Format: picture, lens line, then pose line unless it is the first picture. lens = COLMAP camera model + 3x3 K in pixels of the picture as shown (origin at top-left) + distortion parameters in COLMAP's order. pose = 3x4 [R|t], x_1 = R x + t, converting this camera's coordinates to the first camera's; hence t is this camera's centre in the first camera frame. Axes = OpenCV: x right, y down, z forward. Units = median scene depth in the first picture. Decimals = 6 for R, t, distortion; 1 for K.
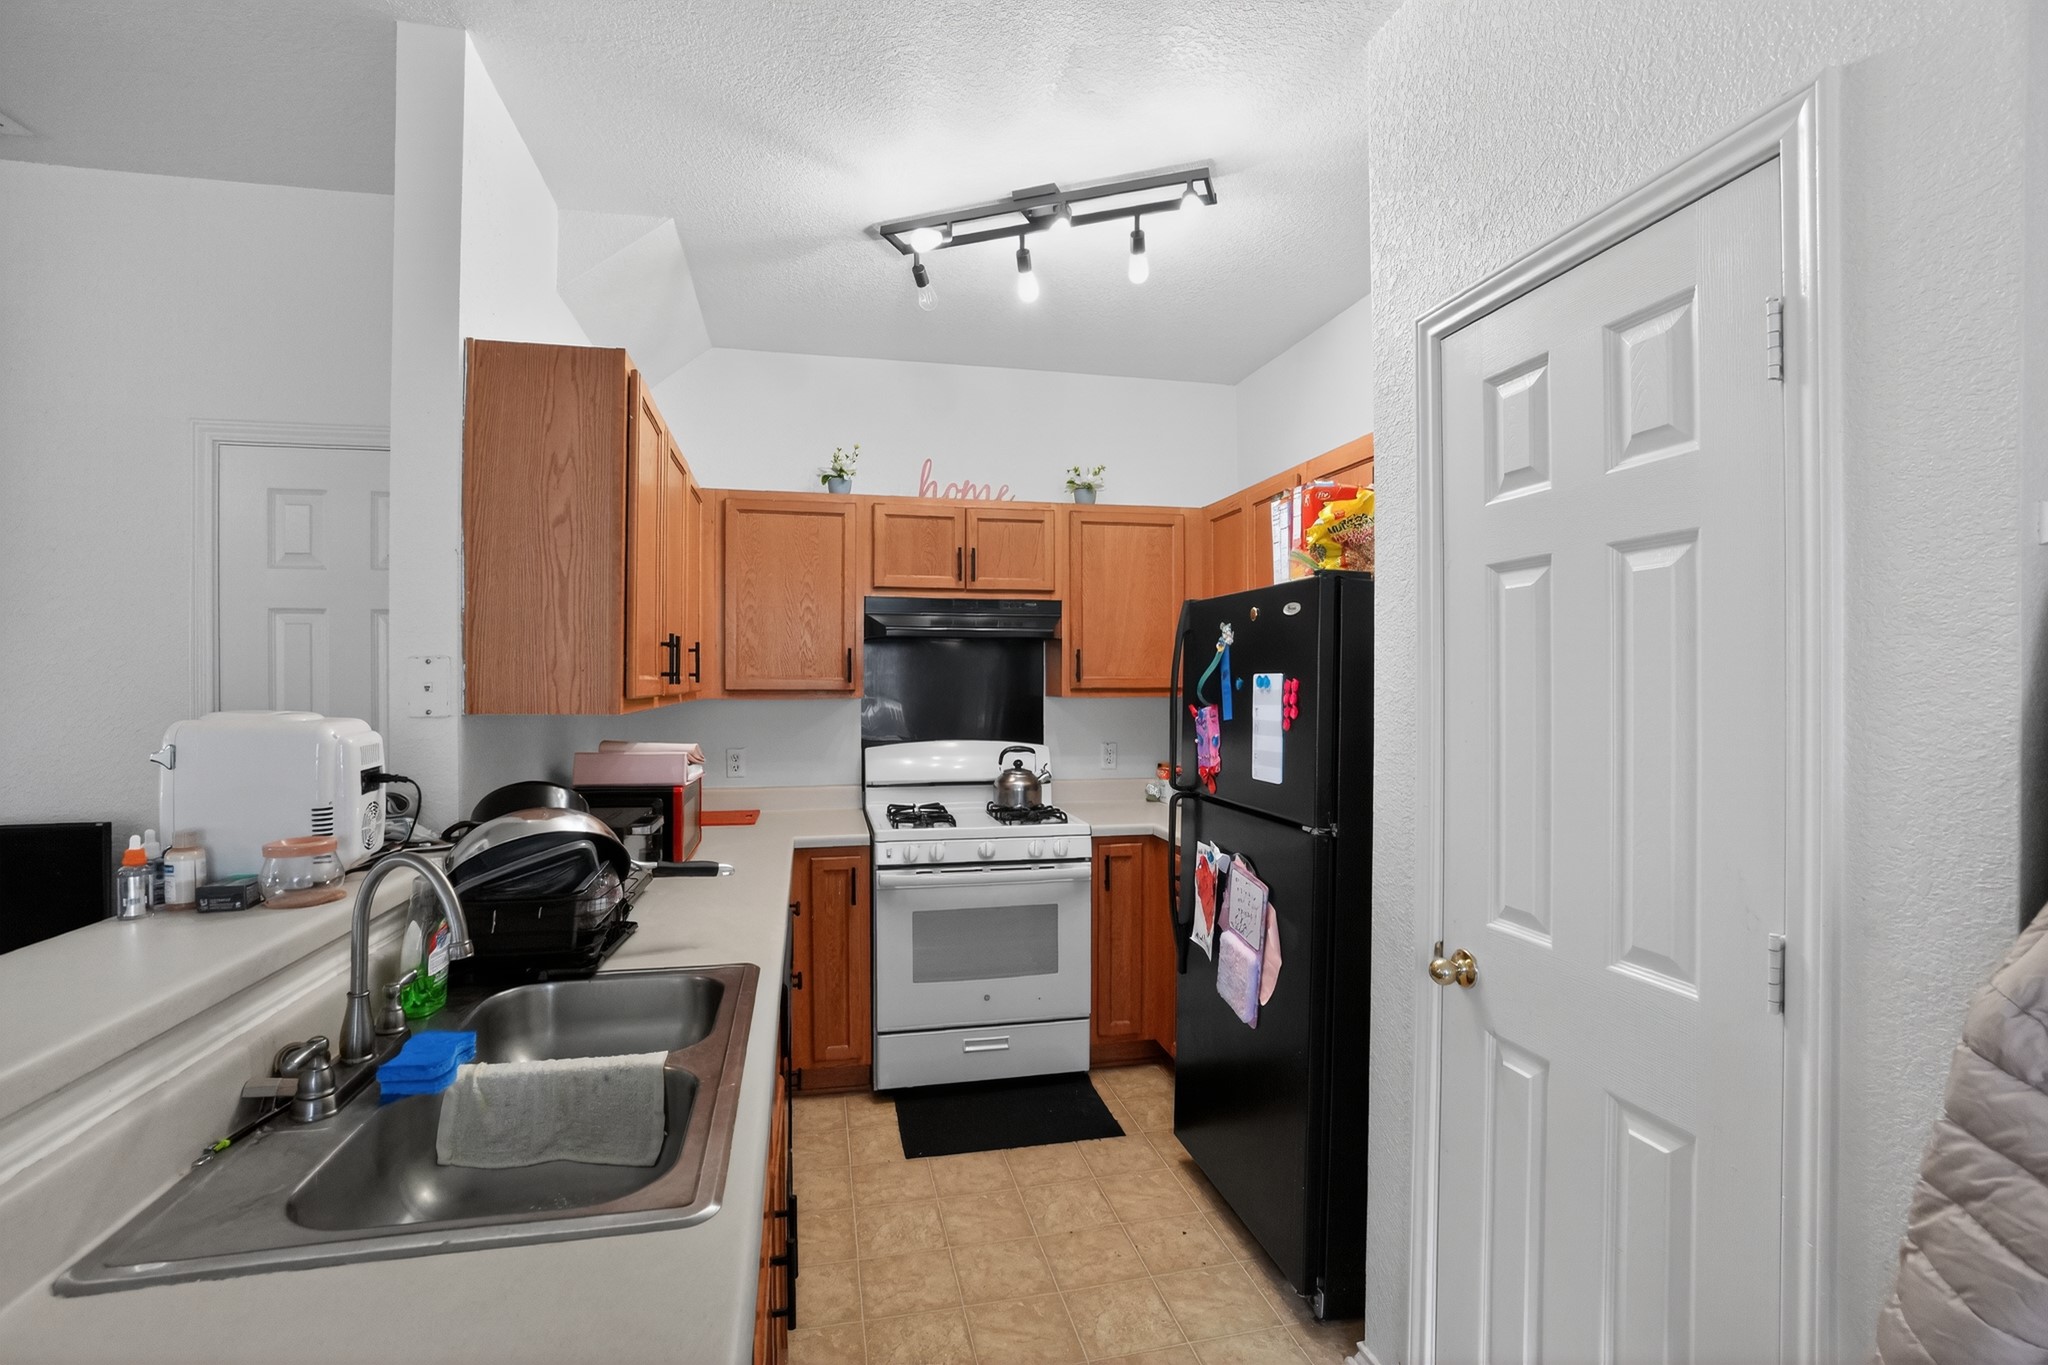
lens RADIAL K [[918.8, 0, 1017.5], [0, 918.8, 698.5], [0, 0, 1]] dist [-0.062897, 0.023516]
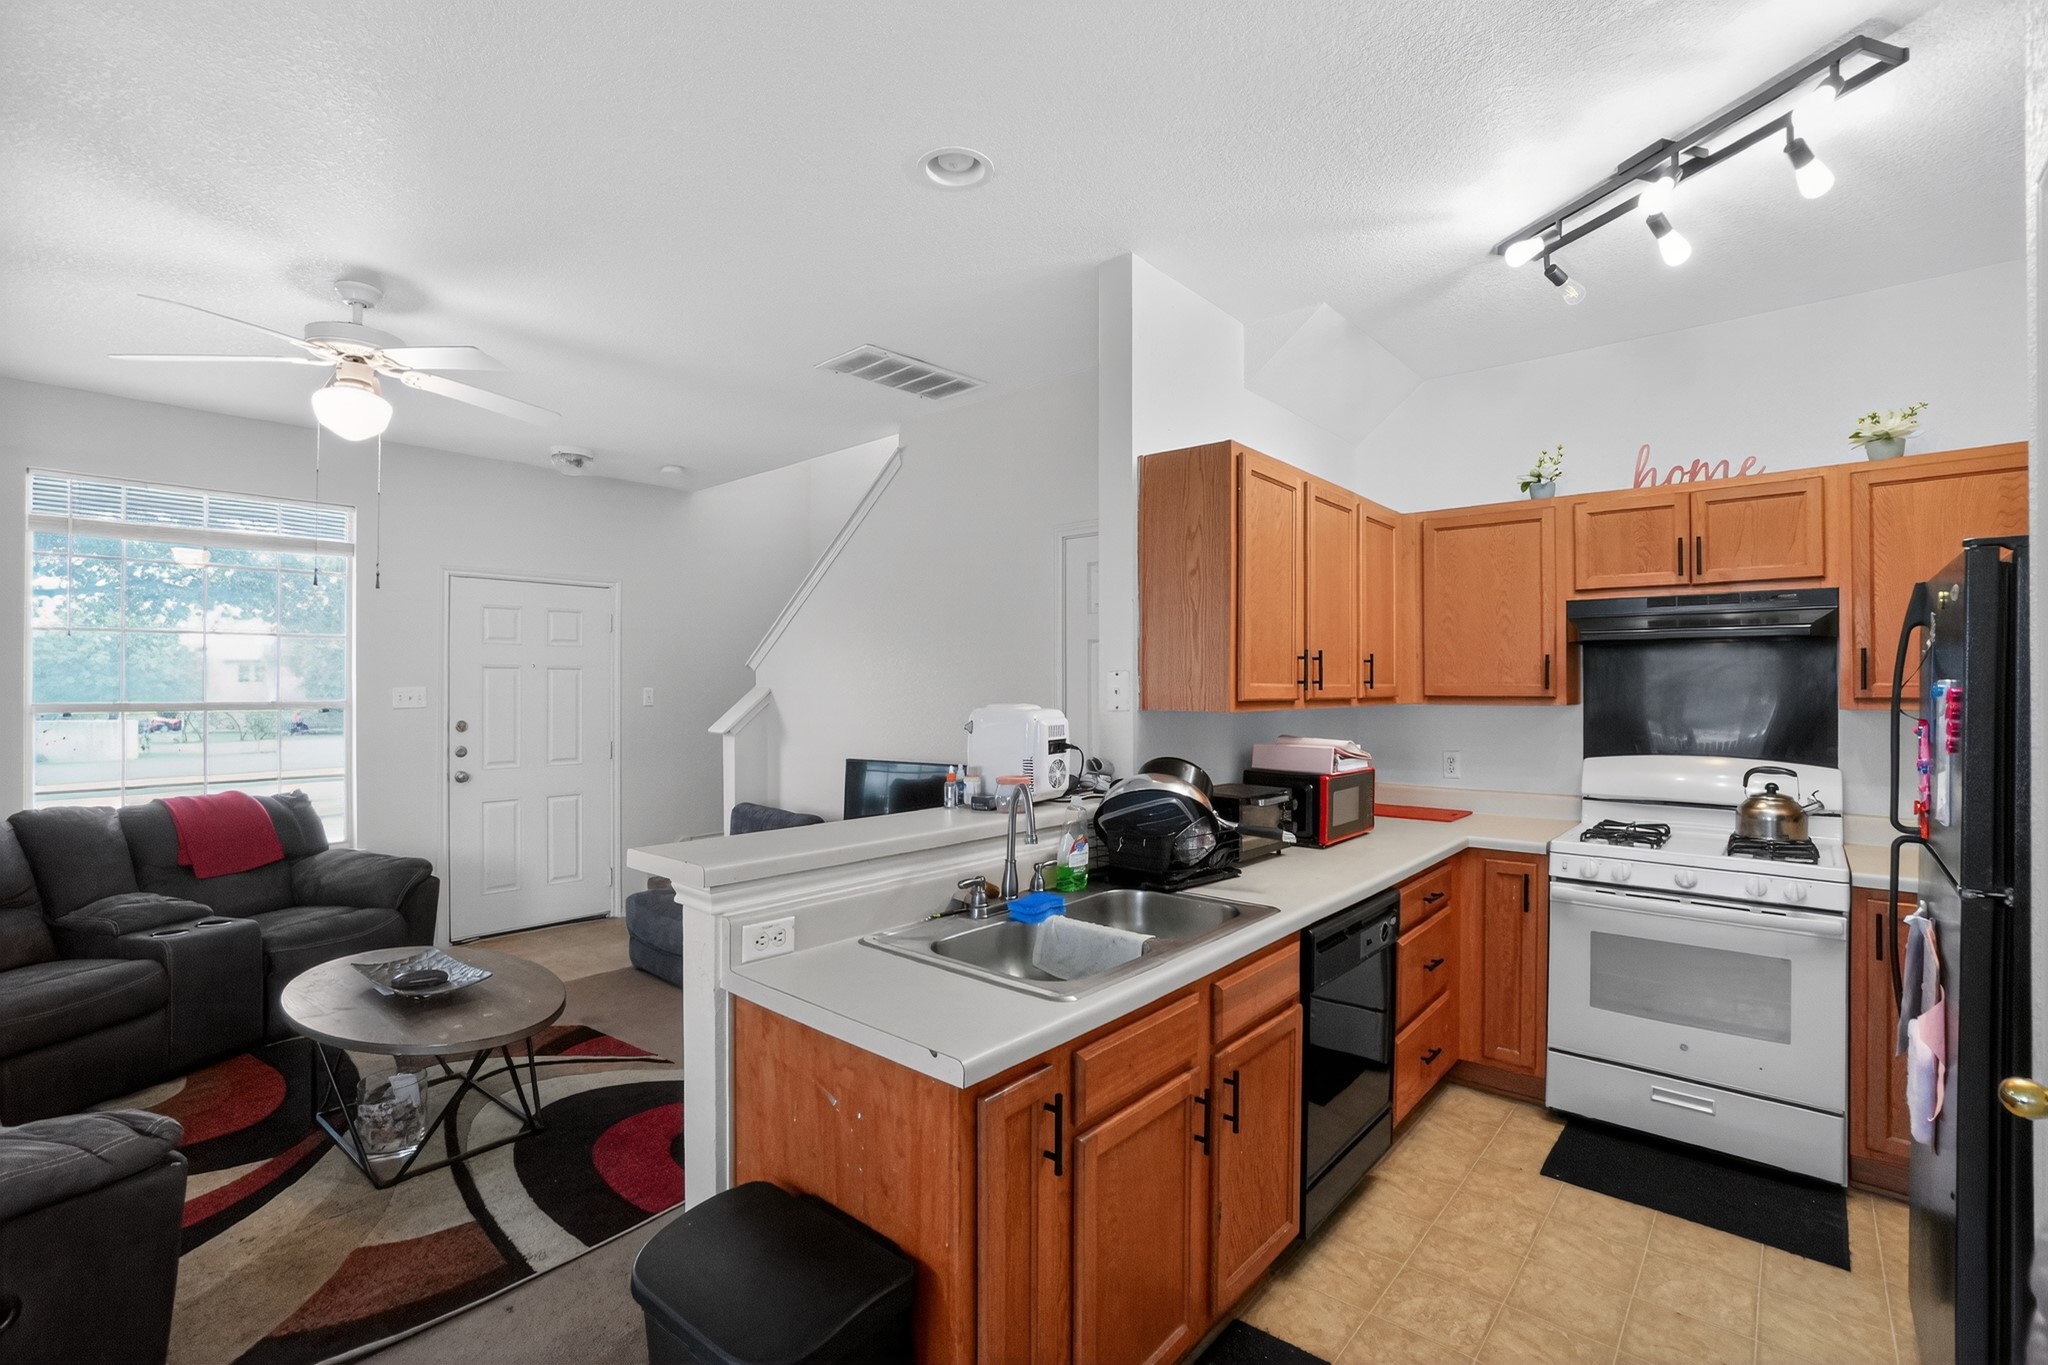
lens RADIAL K [[918.8, 0, 1017.5], [0, 918.8, 698.5], [0, 0, 1]] dist [-0.062897, 0.023516]
pose [[0.587876, 0.012140, -0.808860, 0.279388], [-0.016879, 0.999854, 0.002739, -0.000670], [0.808775, 0.012042, 0.587995, -0.029717]]
